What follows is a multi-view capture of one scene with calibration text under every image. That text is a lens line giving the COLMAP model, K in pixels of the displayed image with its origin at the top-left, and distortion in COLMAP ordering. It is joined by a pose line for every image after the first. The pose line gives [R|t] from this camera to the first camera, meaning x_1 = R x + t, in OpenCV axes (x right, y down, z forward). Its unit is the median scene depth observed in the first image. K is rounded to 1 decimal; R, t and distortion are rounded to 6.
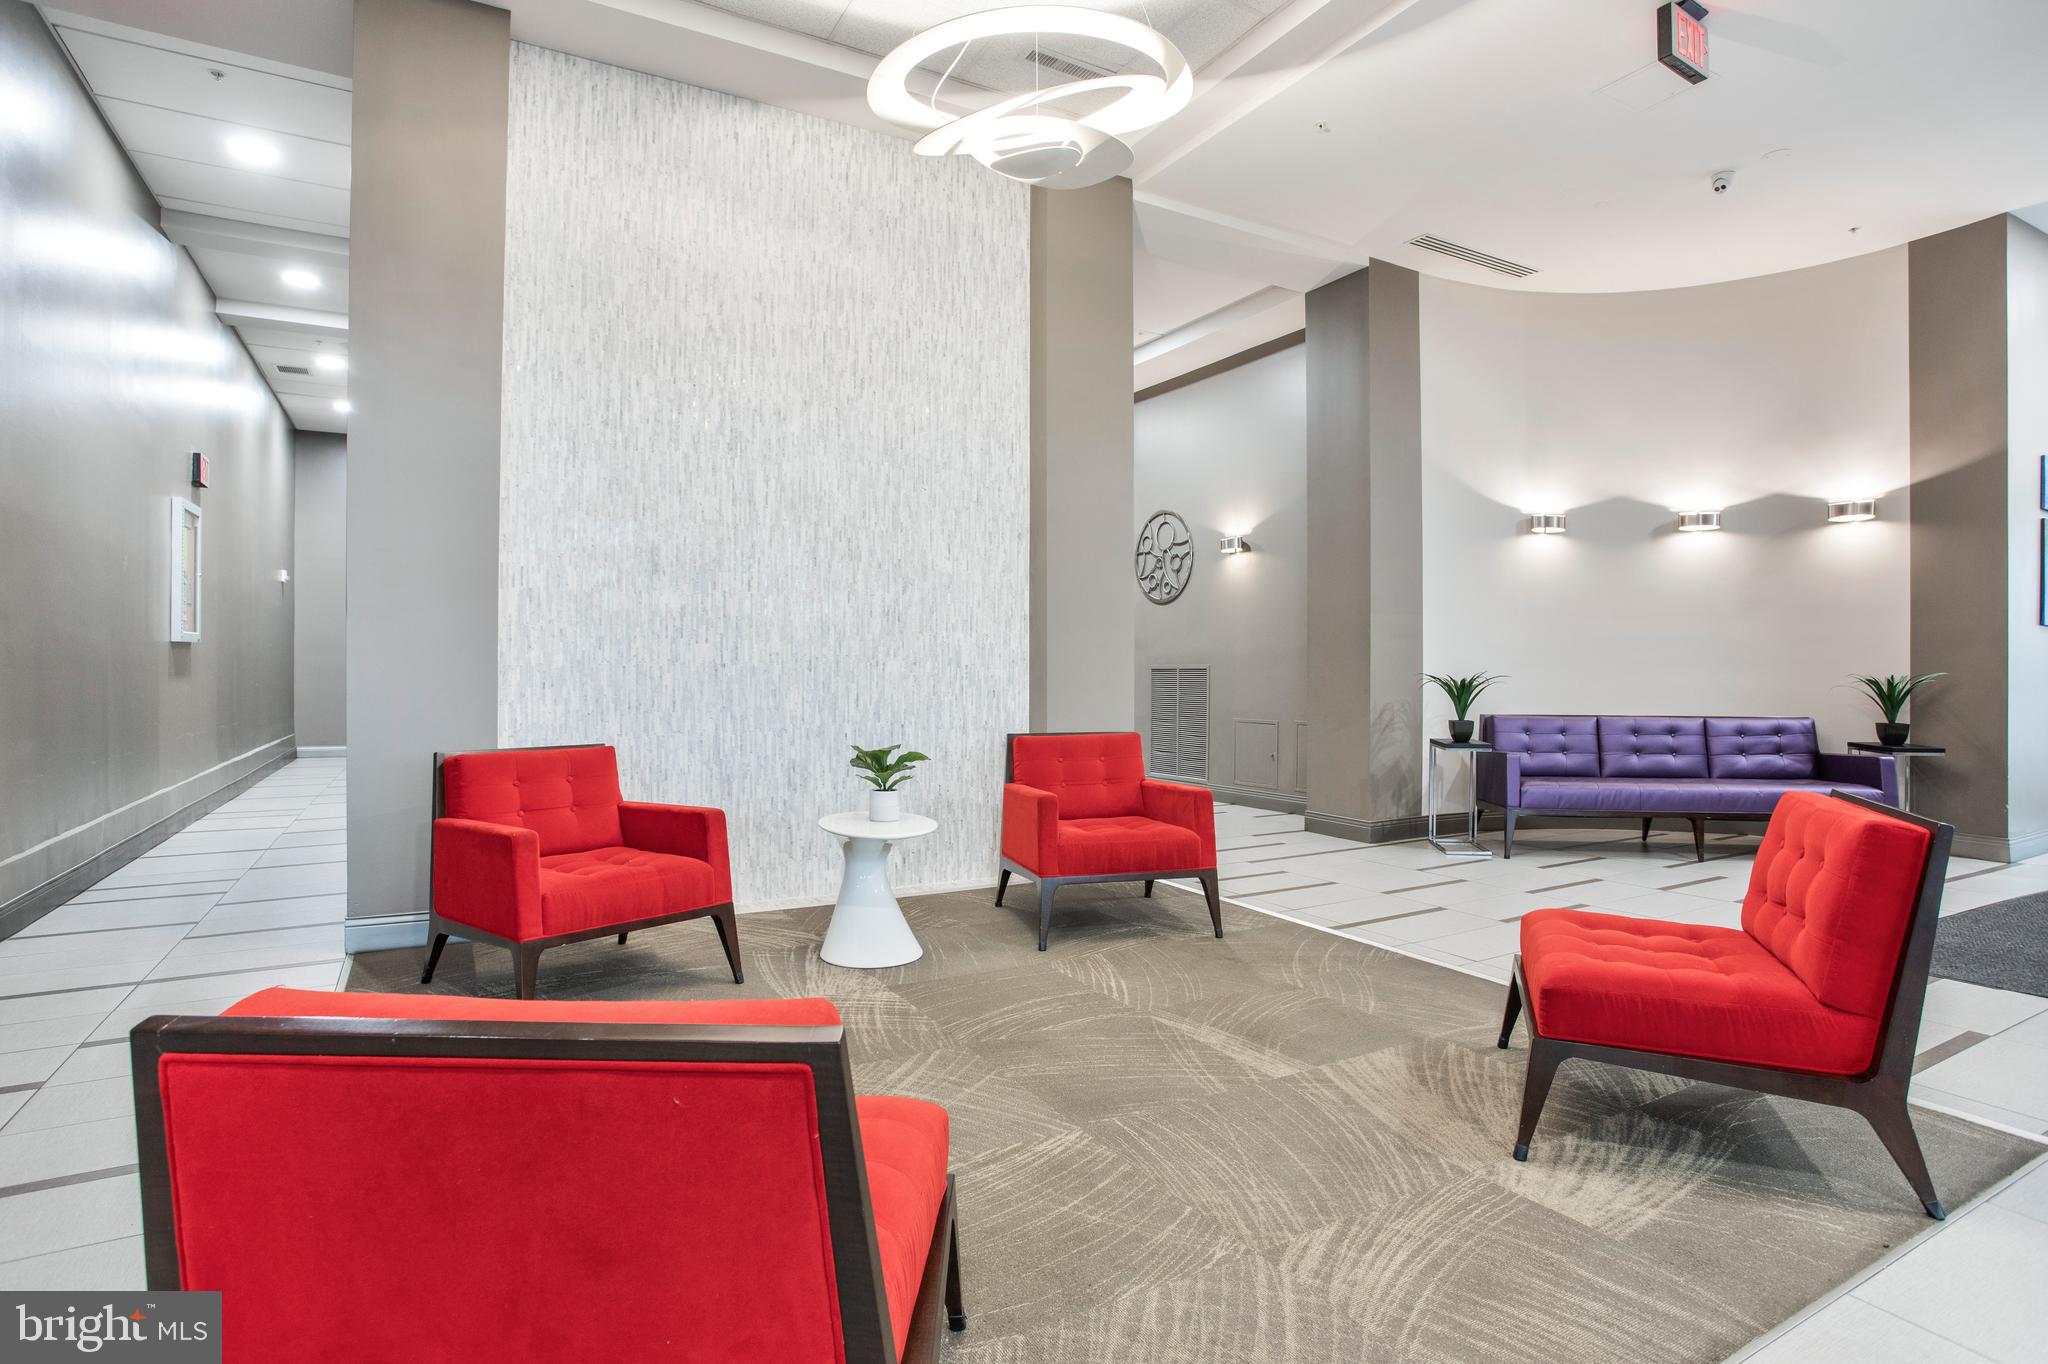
lens RADIAL K [[1047.6, 0, 1036.6], [0, 1047.6, 665.9], [0, 0, 1]] dist [-0.083239, 0.038241]
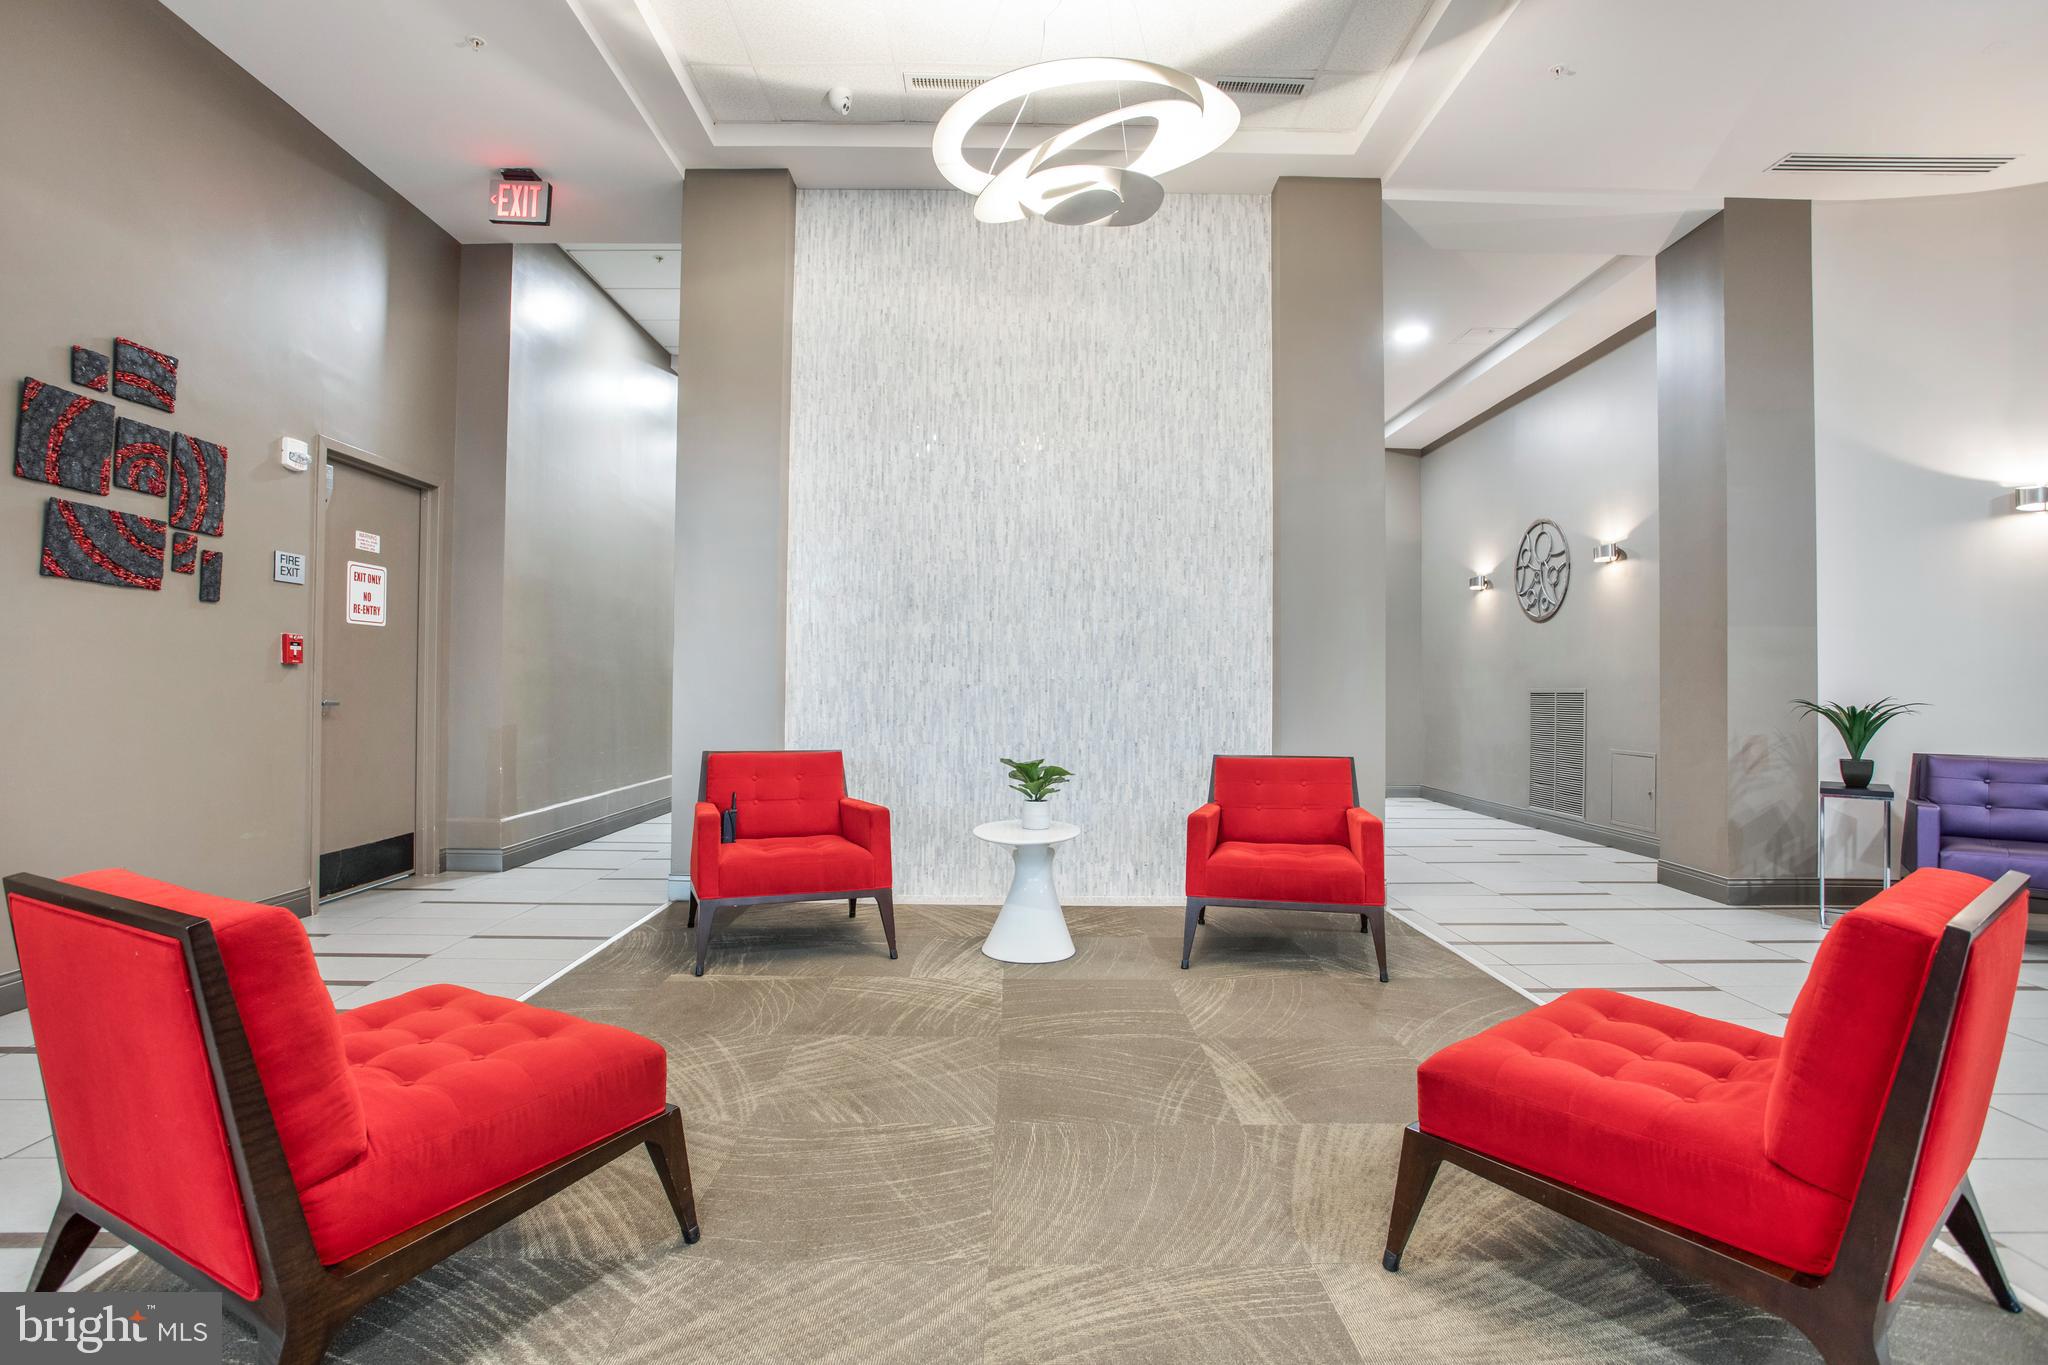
lens RADIAL K [[1005.7, 0, 1027.6], [0, 1005.7, 665.9], [0, 0, 1]] dist [-0.070092, 0.030658]
pose [[0.874481, -0.006650, -0.485013, 0.289893], [-0.005212, 0.999719, -0.023104, 0.002478], [0.485031, 0.022732, 0.874201, 0.062787]]
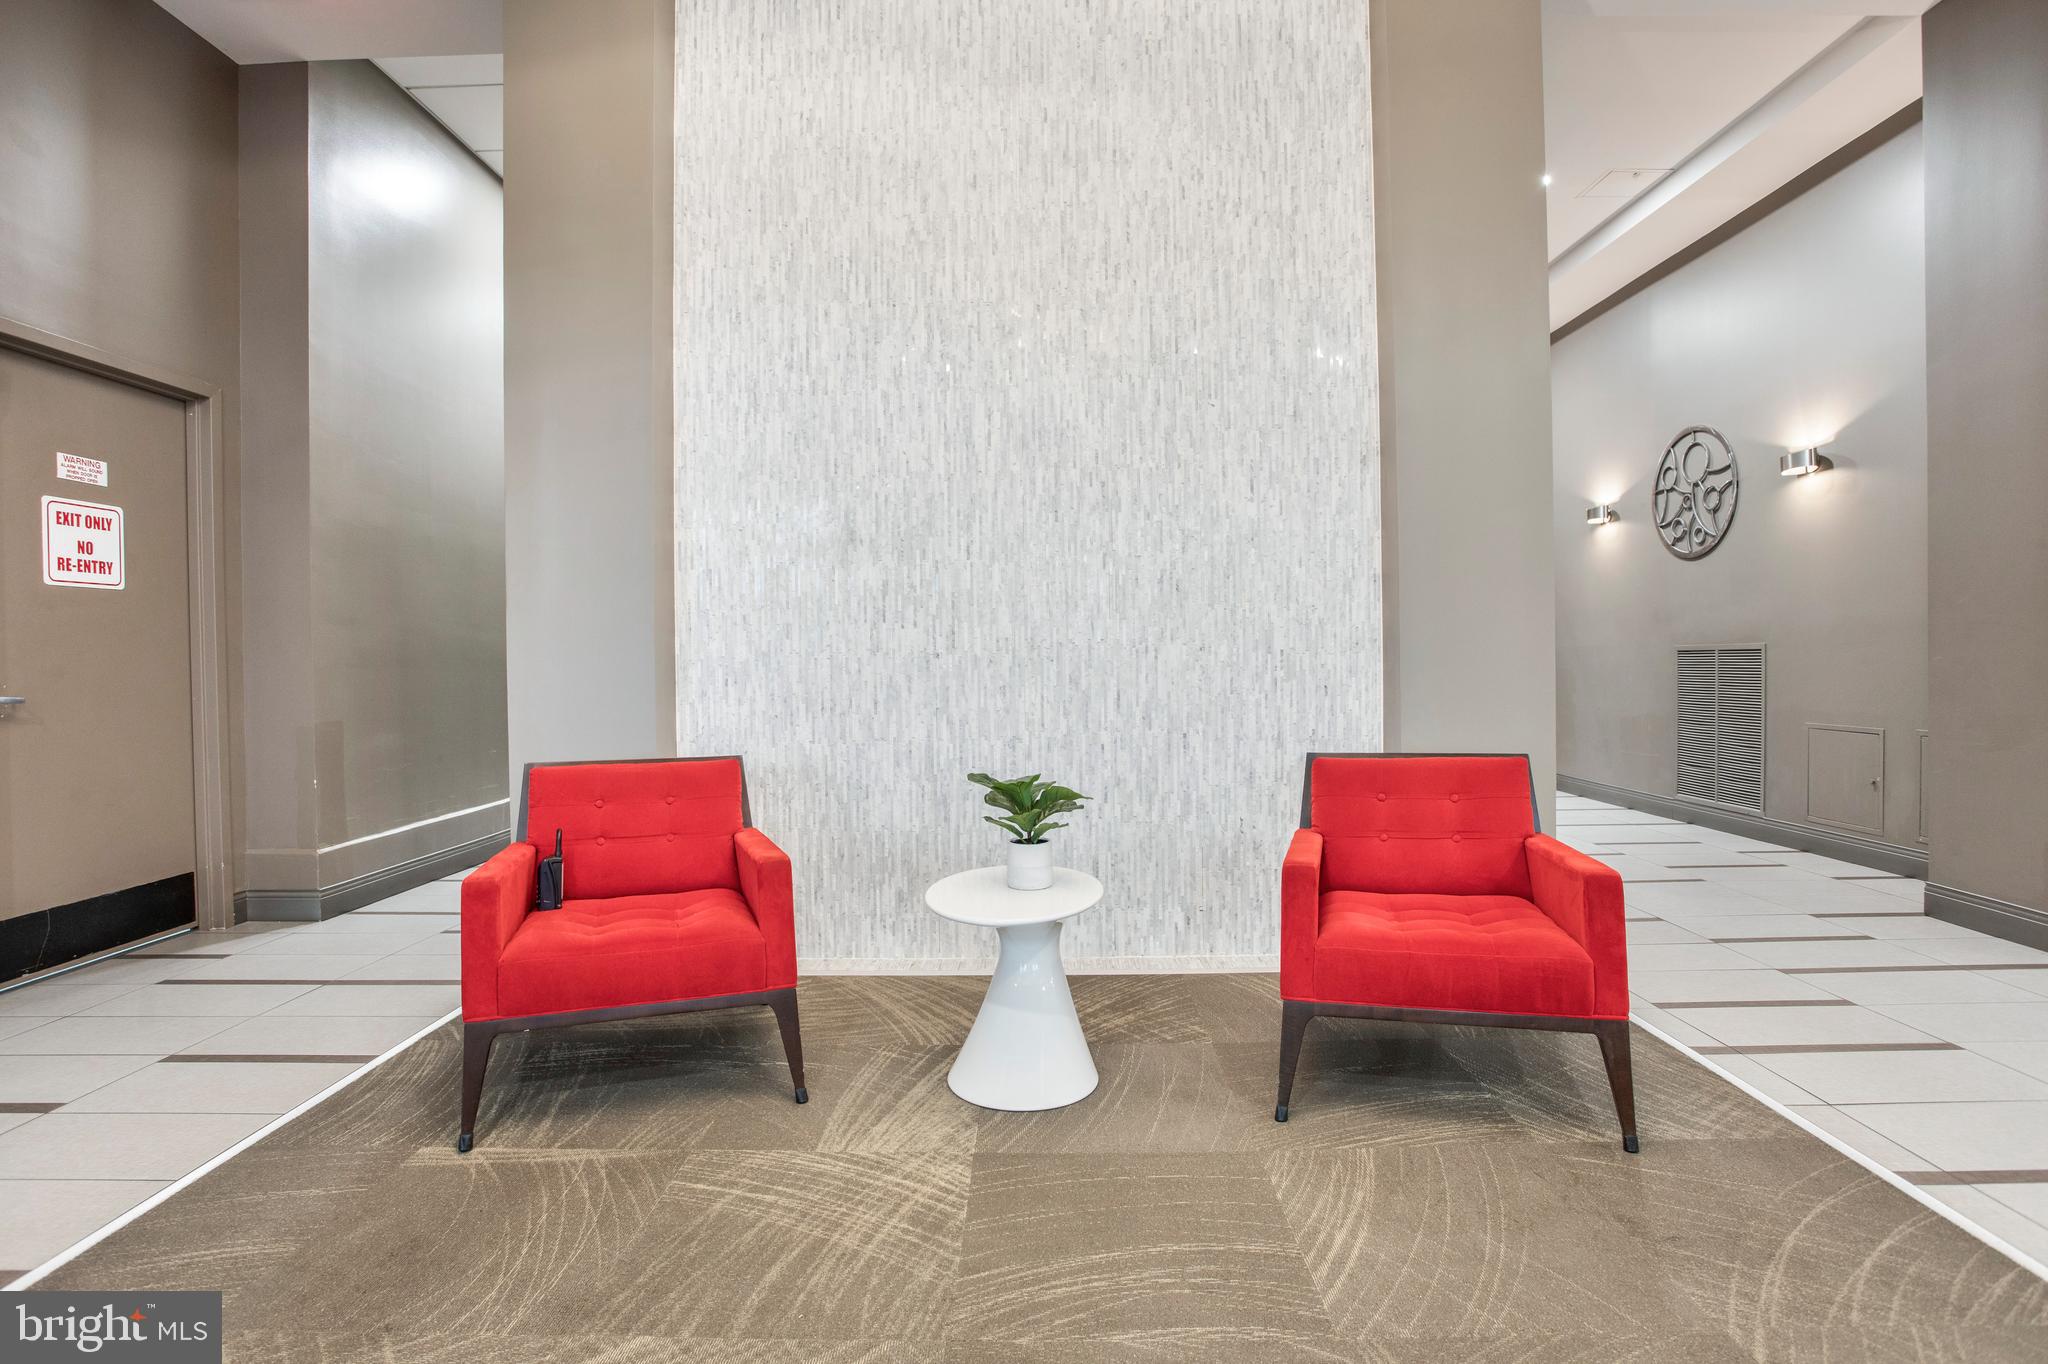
lens RADIAL K [[1033.5, 0, 1022.3], [0, 1033.5, 667.3], [0, 0, 1]] dist [-0.074987, 0.030888]
pose [[0.859587, -0.008958, -0.510911, 0.151486], [0.015296, 0.999849, 0.008204, 0.002955], [0.510760, -0.014867, 0.859595, 0.356107]]
